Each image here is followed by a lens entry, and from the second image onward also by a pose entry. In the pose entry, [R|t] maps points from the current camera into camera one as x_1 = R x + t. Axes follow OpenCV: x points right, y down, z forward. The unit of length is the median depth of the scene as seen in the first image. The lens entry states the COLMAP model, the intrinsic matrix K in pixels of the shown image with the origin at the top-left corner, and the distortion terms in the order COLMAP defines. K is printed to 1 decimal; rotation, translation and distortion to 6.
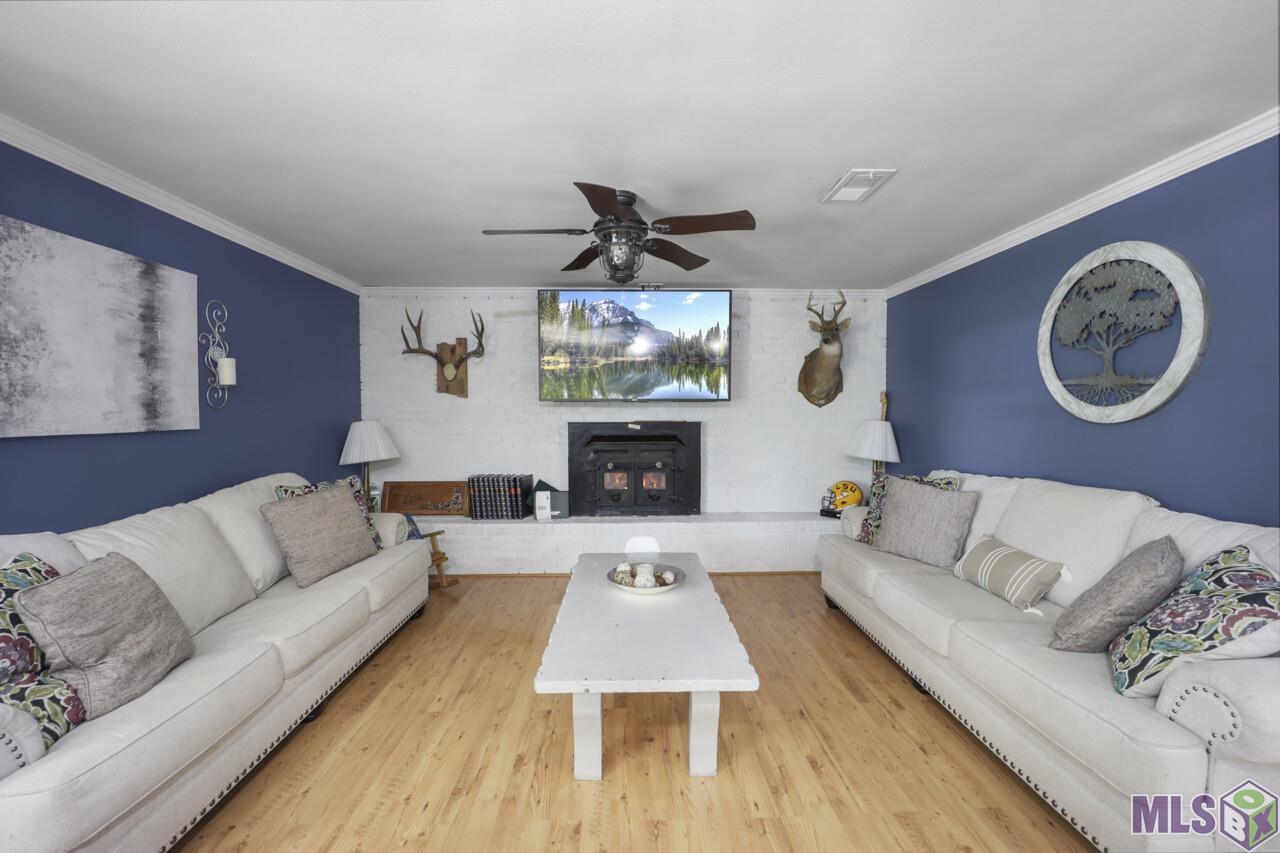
lens RADIAL K [[522.8, 0, 640.0], [0, 522.8, 426.5], [0, 0, 1]] dist [-0.018542, 0.000059]
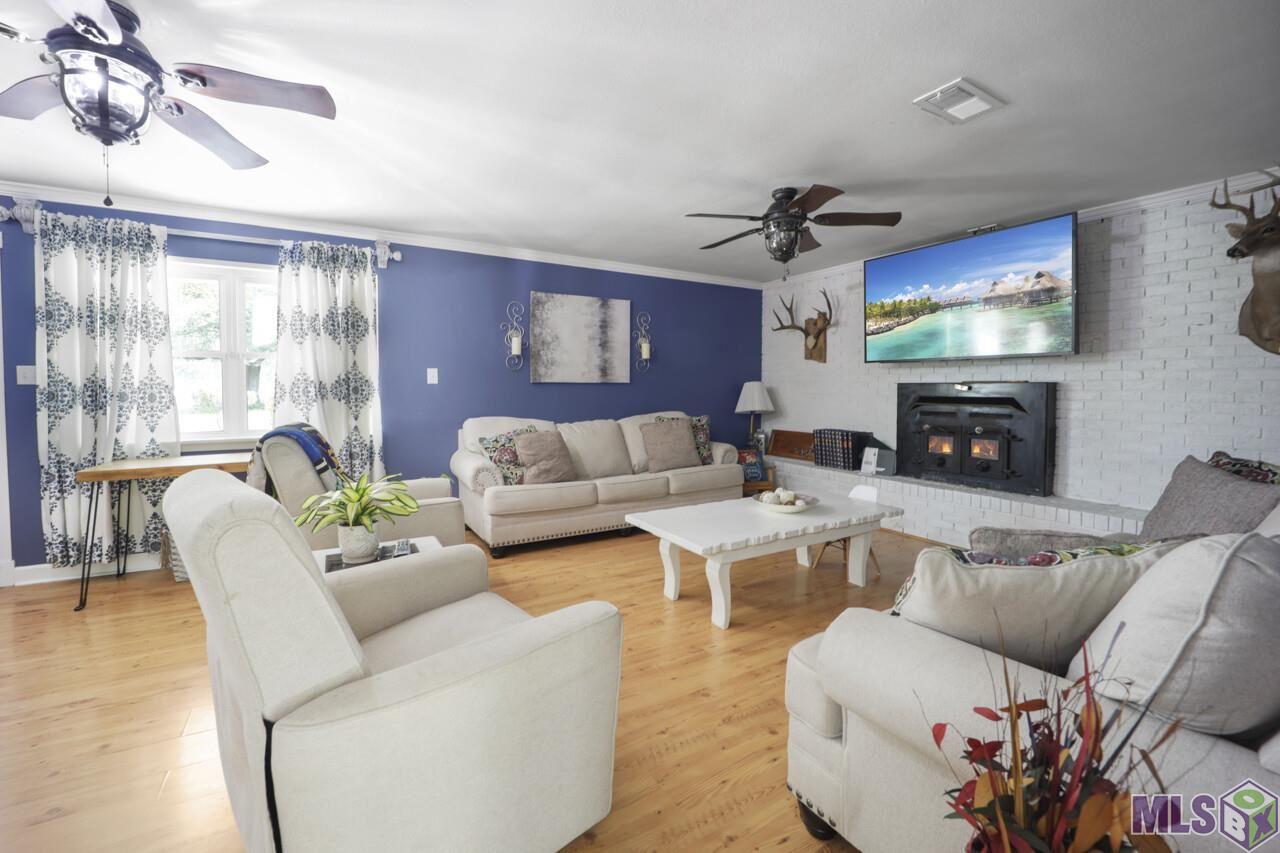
lens RADIAL K [[537.9, 0, 640.5], [0, 537.9, 402.3], [0, 0, 1]] dist [-0.017214, -0.000003]
pose [[0.489314, 0.026971, -0.871690, 0.546999], [-0.028598, 0.999480, 0.014872, 0.029085], [0.871639, 0.017652, 0.489831, 0.051237]]
